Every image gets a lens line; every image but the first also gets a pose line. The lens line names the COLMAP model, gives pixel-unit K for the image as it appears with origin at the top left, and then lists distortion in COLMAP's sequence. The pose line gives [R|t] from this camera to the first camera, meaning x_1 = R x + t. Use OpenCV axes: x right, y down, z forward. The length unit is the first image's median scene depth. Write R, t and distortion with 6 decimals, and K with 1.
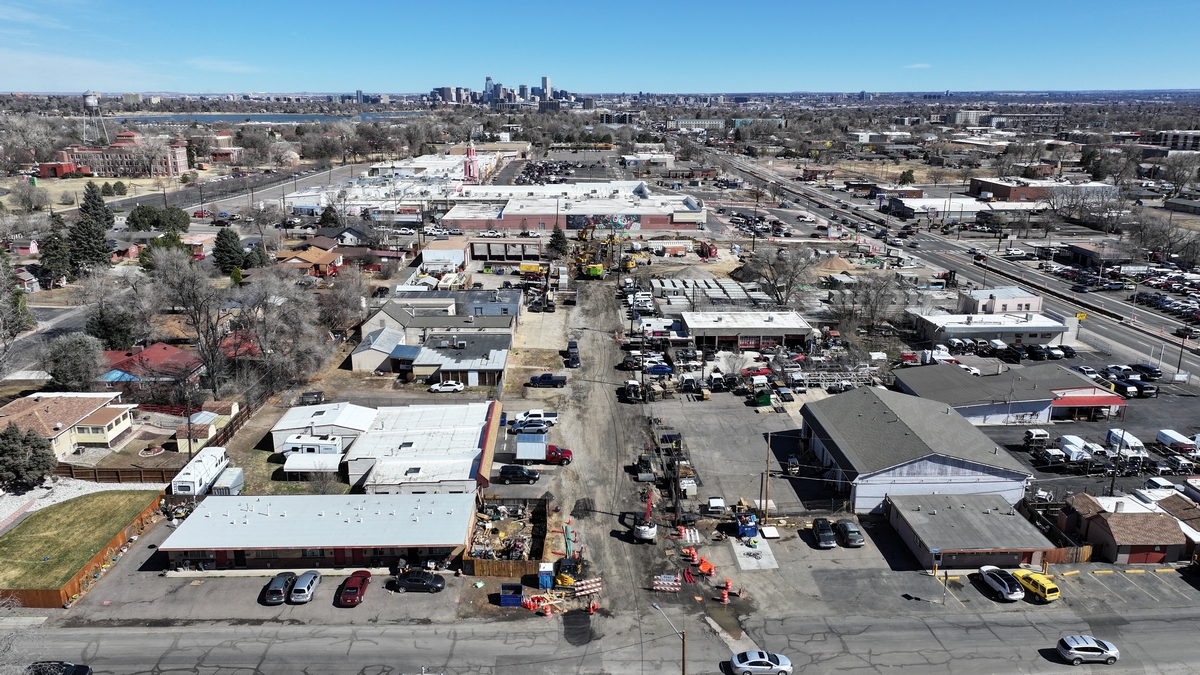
lens RADIAL K [[848.1, 0, 600.0], [0, 848.1, 337.5], [0, 0, 1]] dist [0.010868, 0.006265]
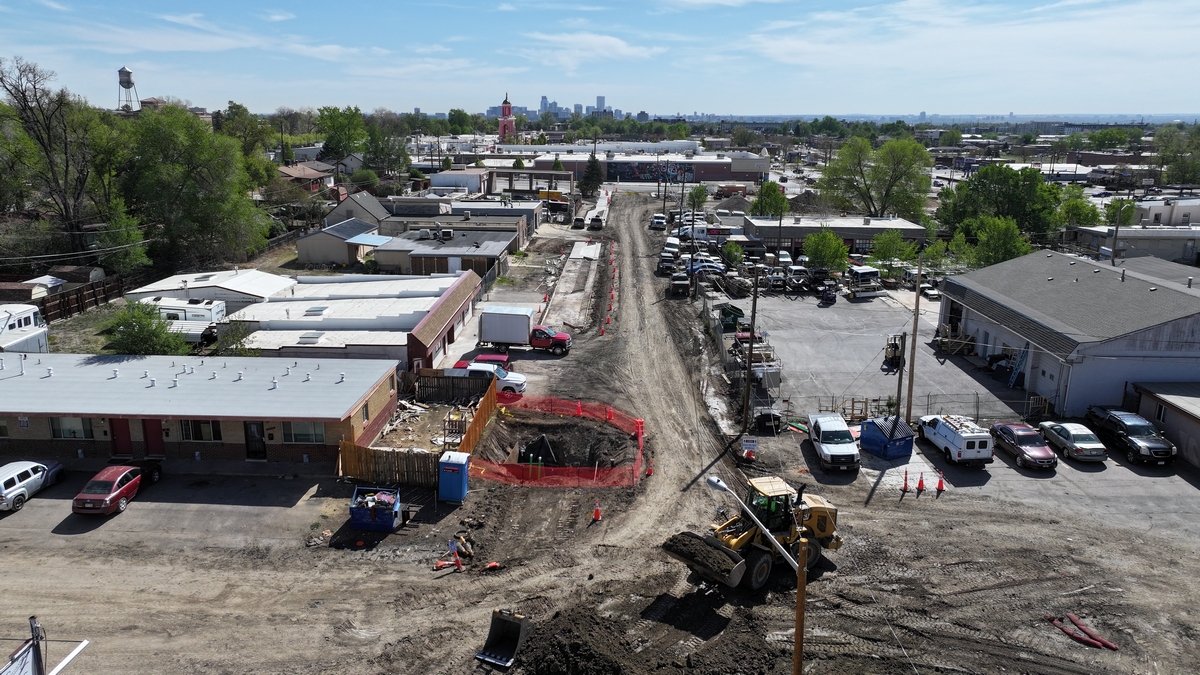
lens RADIAL K [[848.1, 0, 600.0], [0, 848.1, 337.5], [0, 0, 1]] dist [0.010868, 0.006265]
pose [[0.998009, 0.023587, -0.058499, 0.015580], [-0.025055, 0.999386, -0.024496, 0.114931], [0.057885, 0.025913, 0.997987, 0.276731]]
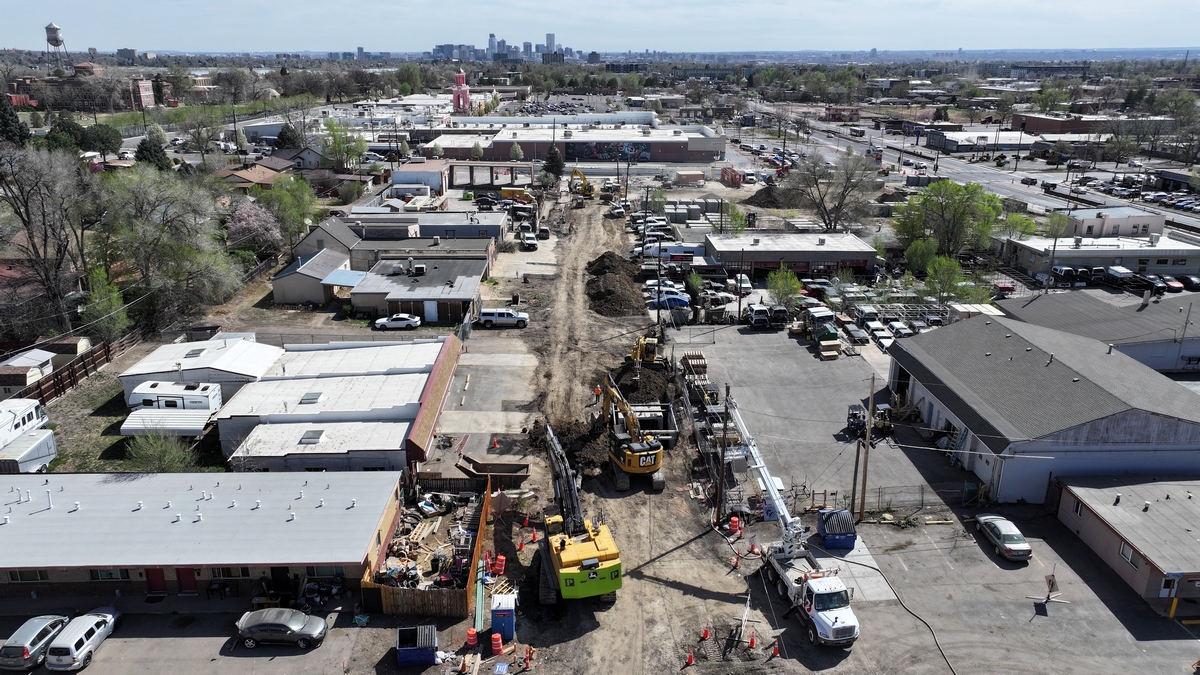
lens RADIAL K [[848.1, 0, 600.0], [0, 848.1, 337.5], [0, 0, 1]] dist [0.010868, 0.006265]
pose [[0.999979, 0.001146, -0.006455, 0.003318], [-0.000865, 0.999058, 0.043396, 0.036870], [0.006499, -0.043389, 0.999037, 0.242927]]
